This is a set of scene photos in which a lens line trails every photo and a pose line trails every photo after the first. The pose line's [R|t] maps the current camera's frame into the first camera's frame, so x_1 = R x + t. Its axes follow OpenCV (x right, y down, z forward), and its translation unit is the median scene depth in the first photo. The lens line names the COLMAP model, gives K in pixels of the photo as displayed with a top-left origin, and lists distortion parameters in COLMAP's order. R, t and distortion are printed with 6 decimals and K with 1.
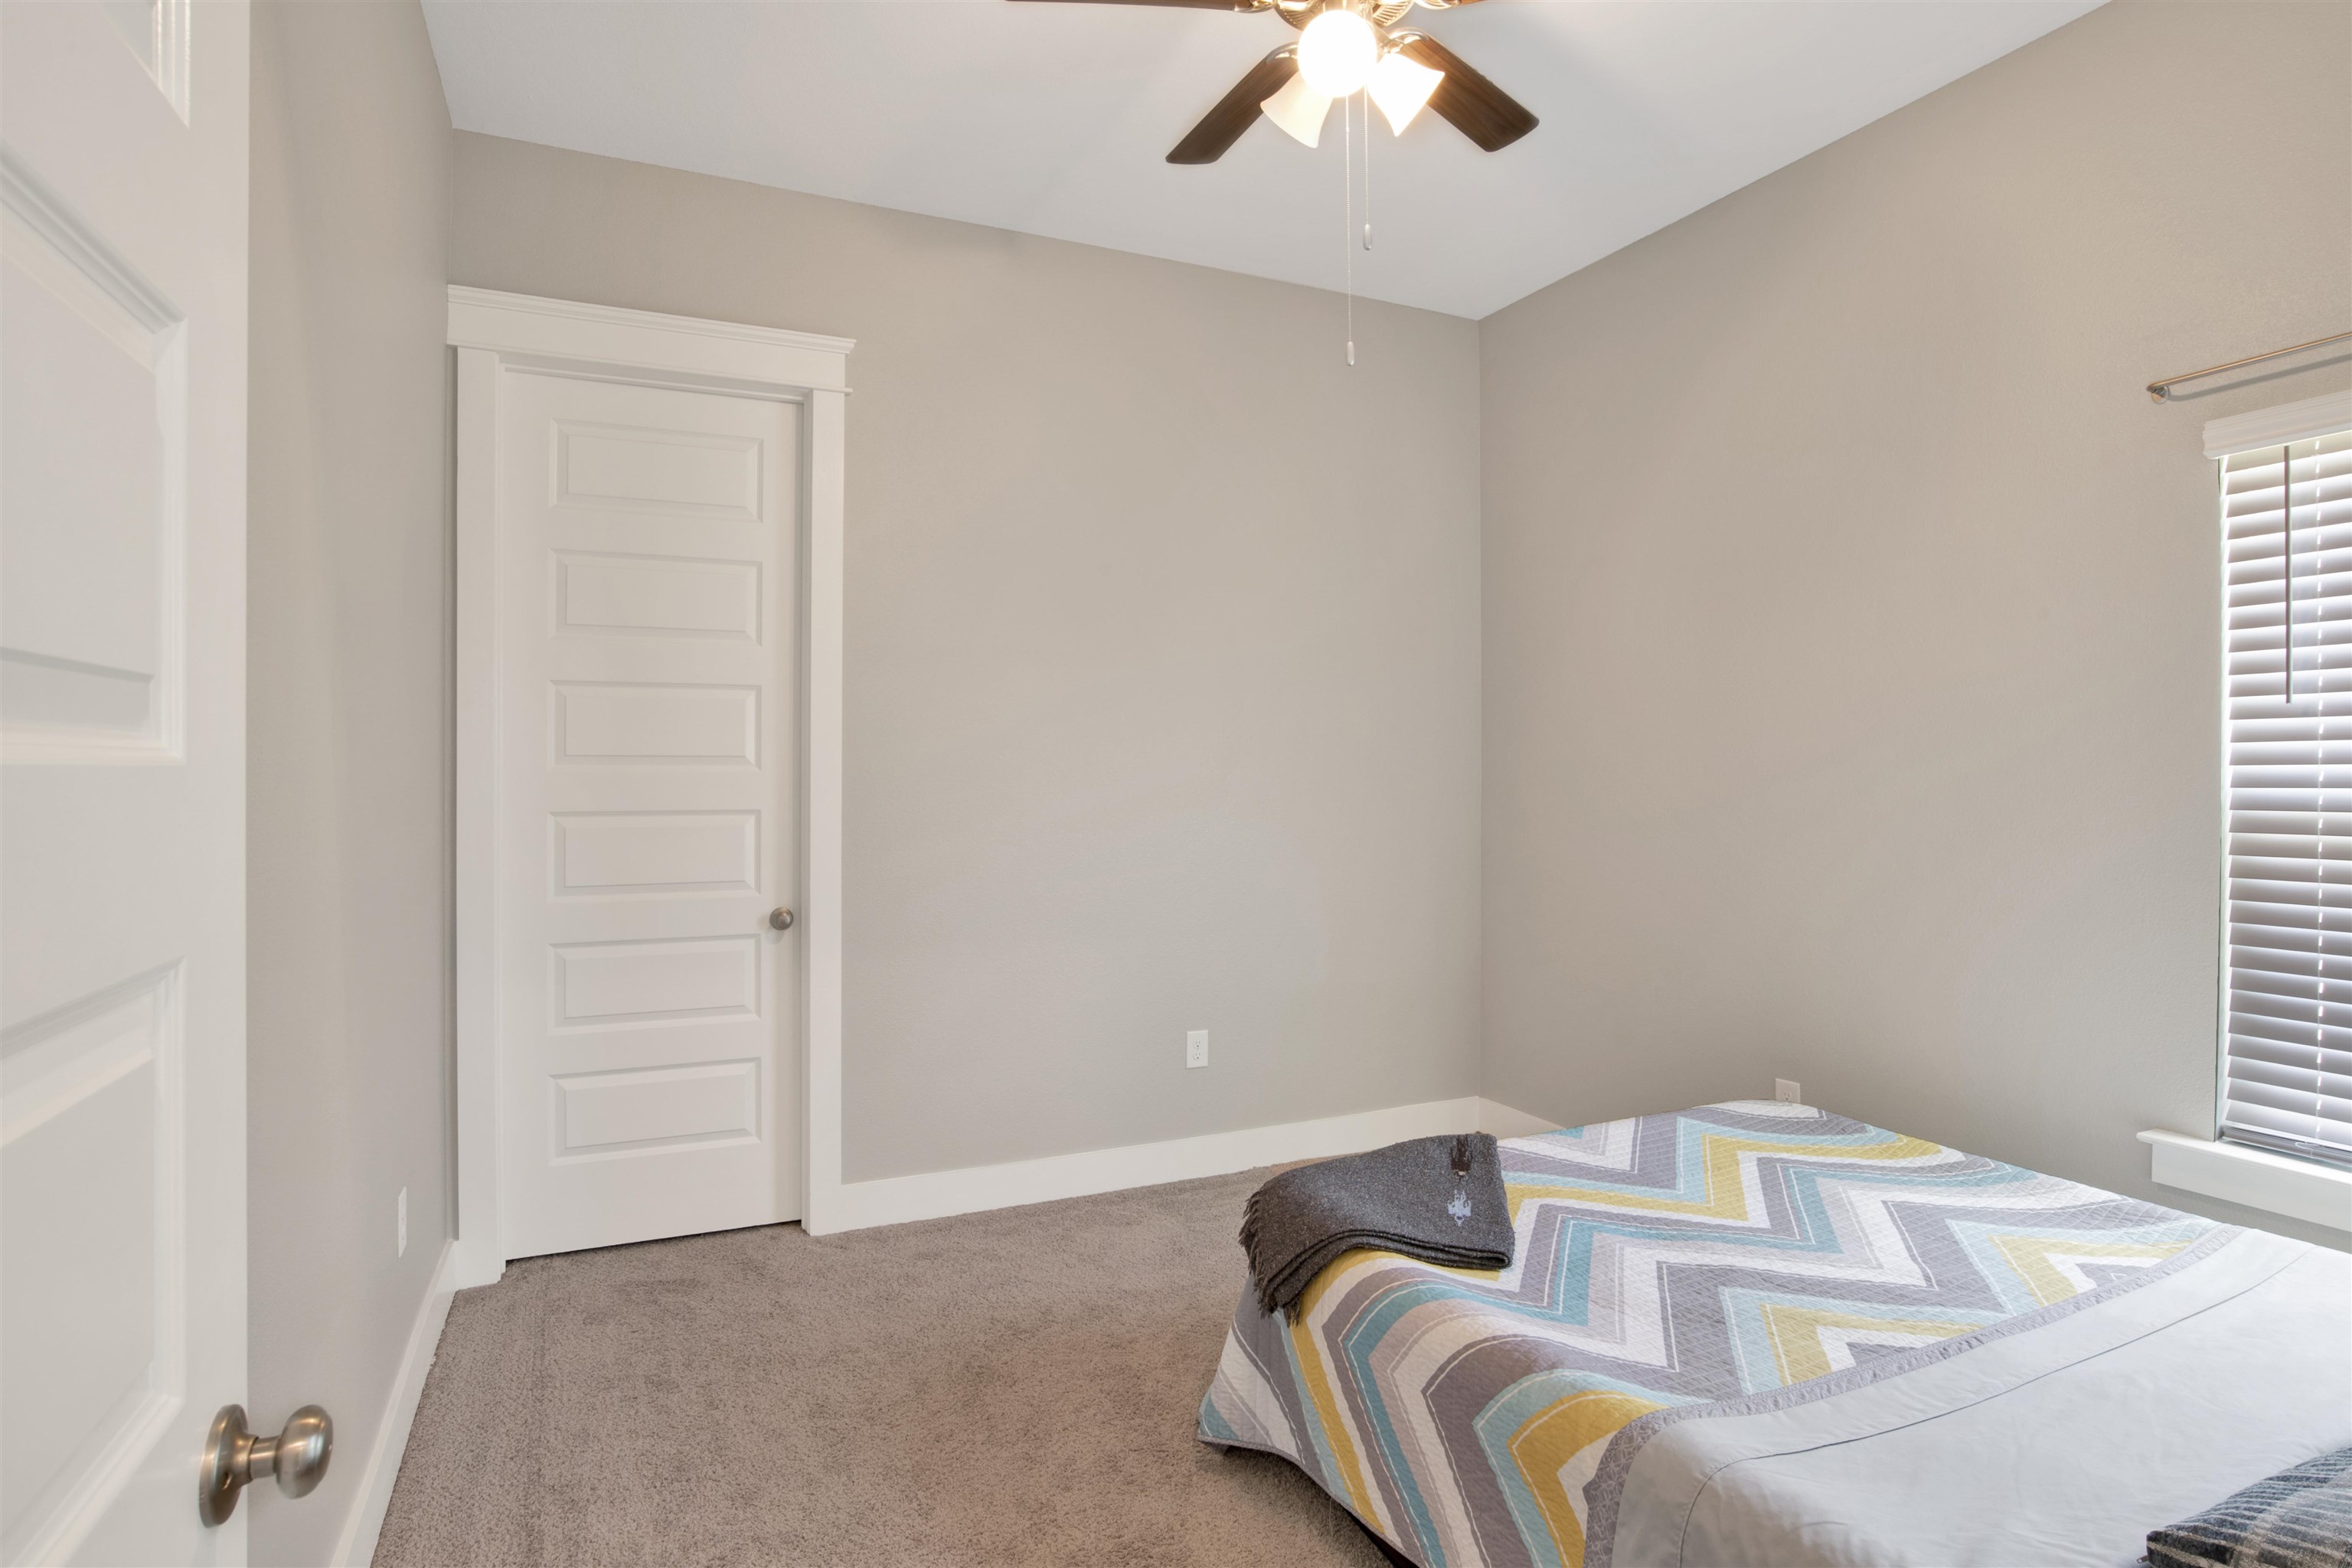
lens RADIAL K [[1234.6, 0, 1180.2], [0, 1234.6, 777.0], [0, 0, 1]] dist [-0.052675, 0.009411]
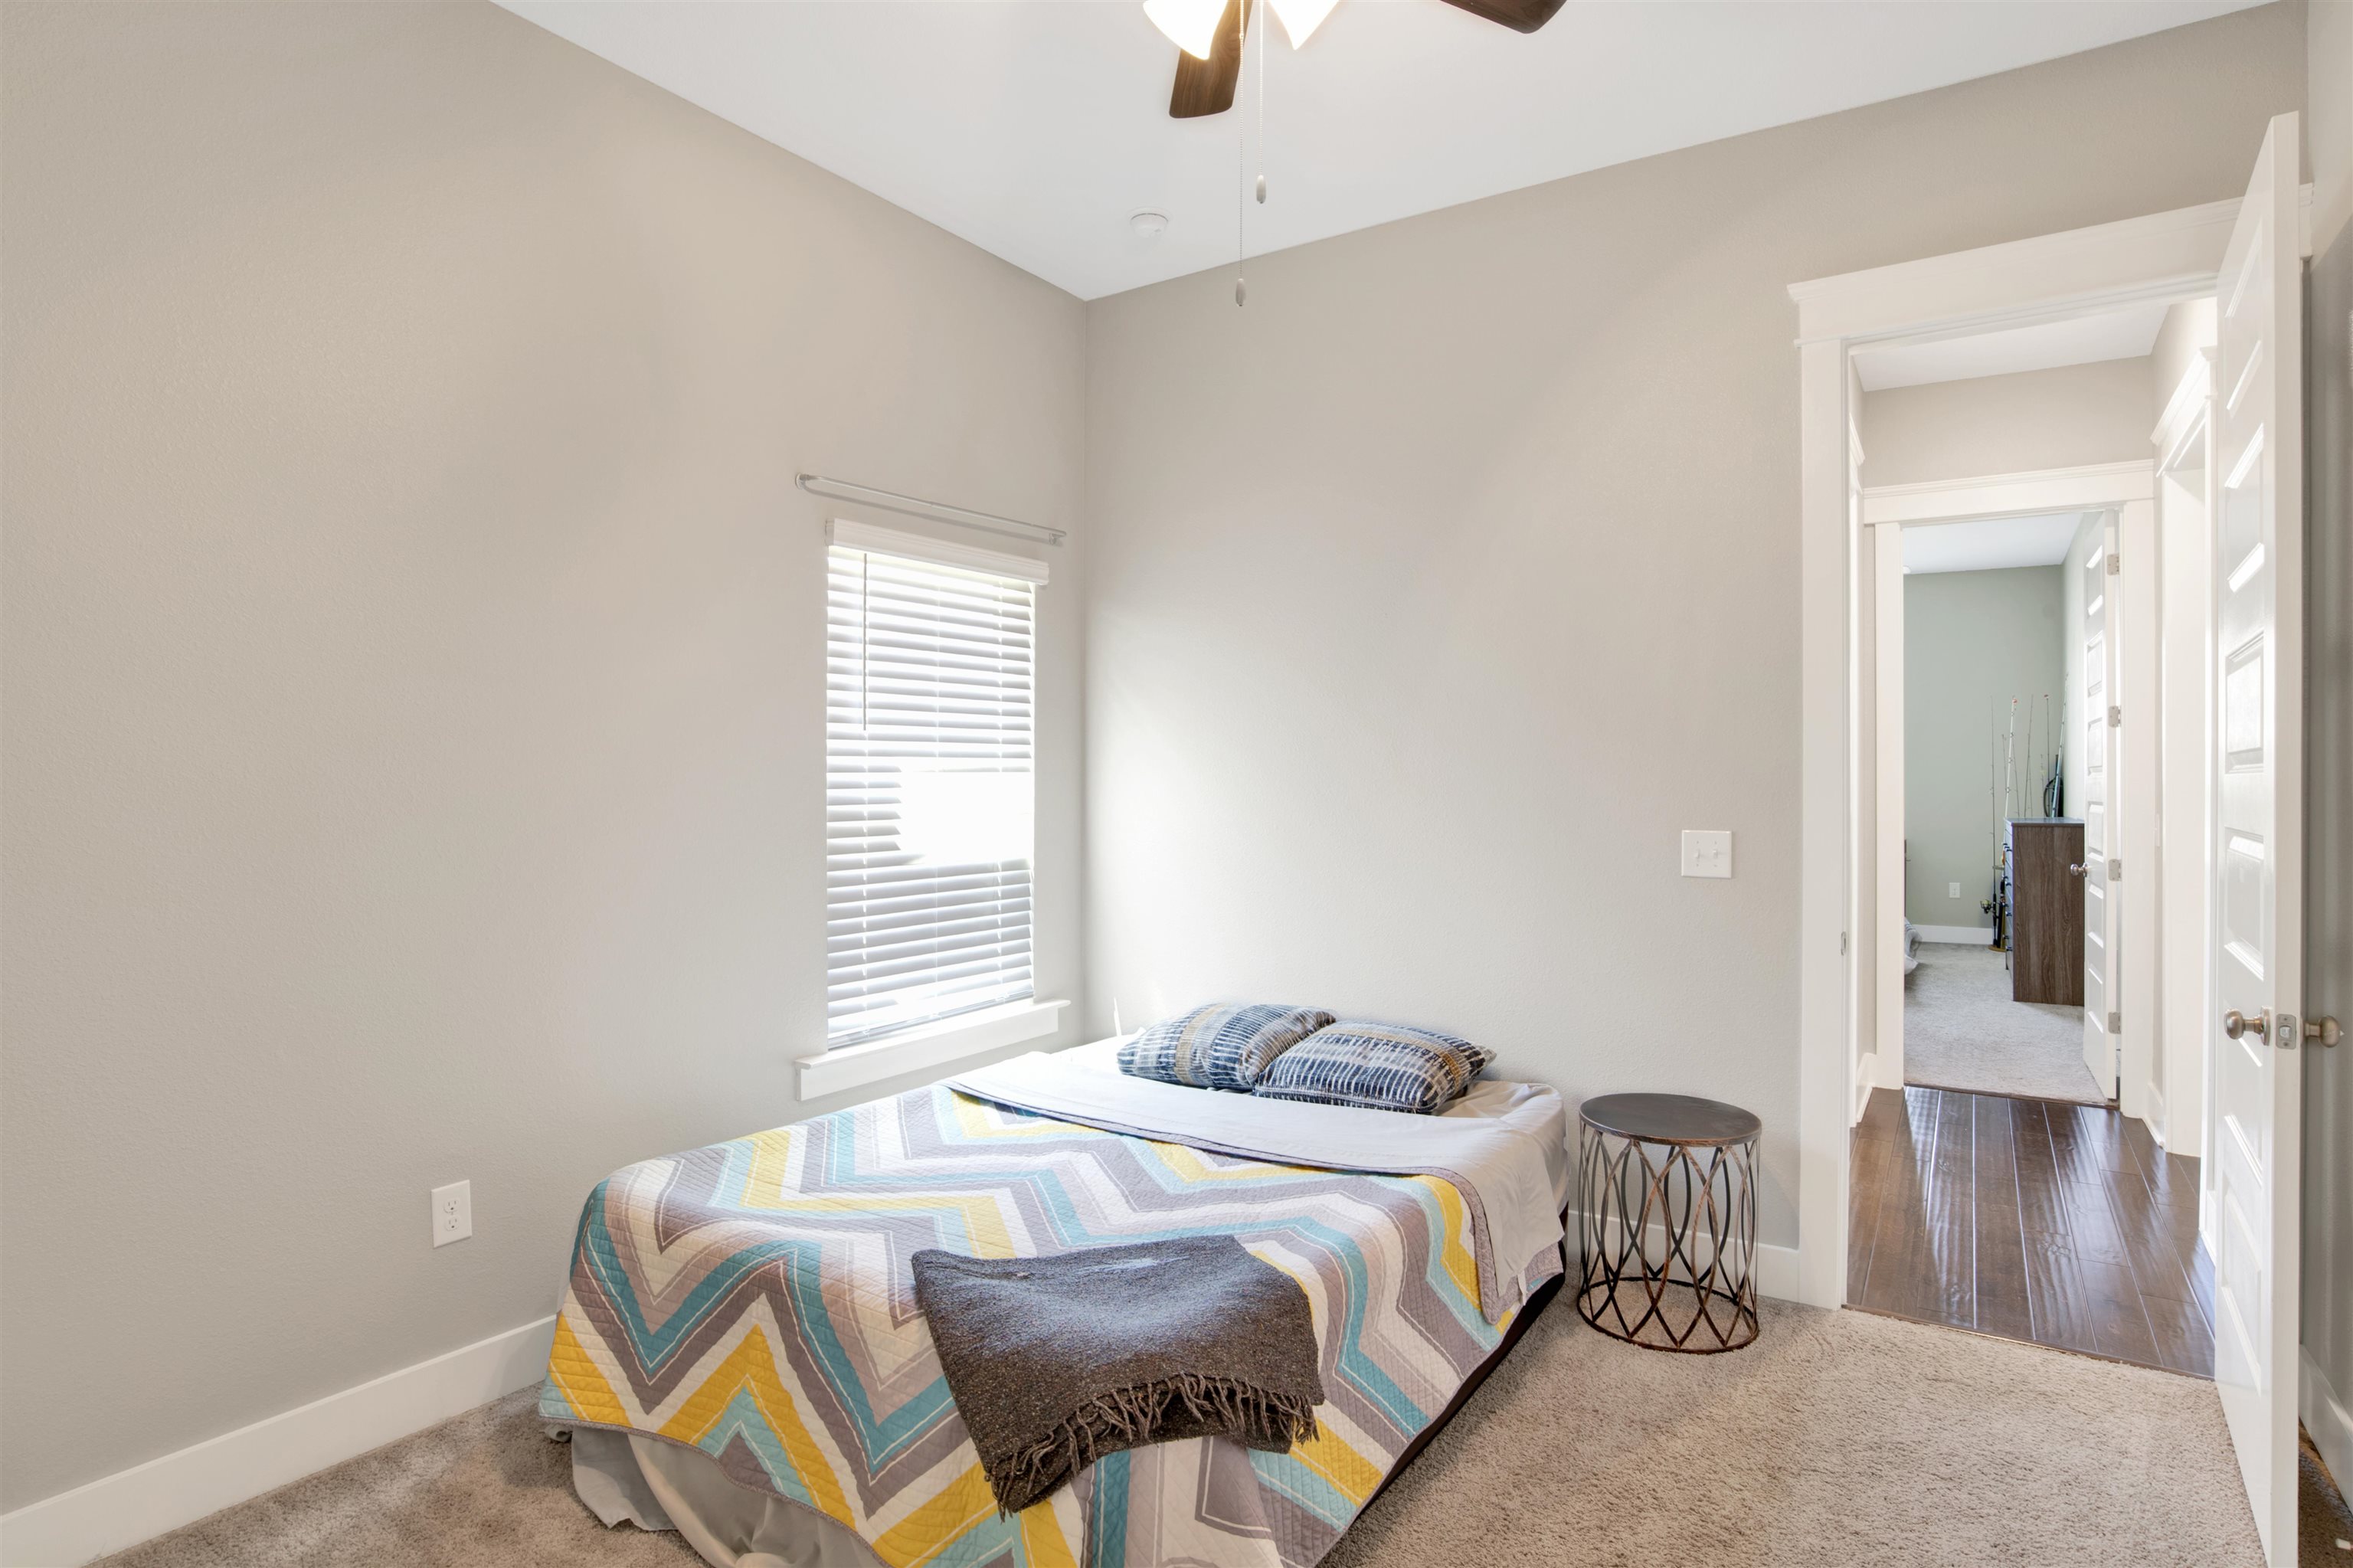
lens RADIAL K [[1235.2, 0, 1178.7], [0, 1235.2, 788.9], [0, 0, 1]] dist [-0.052675, 0.009411]
pose [[-0.539814, 0.007886, 0.841747, -0.522732], [0.008522, 0.999956, -0.003903, 0.017655], [-0.841741, 0.005066, -0.539858, 1.434353]]
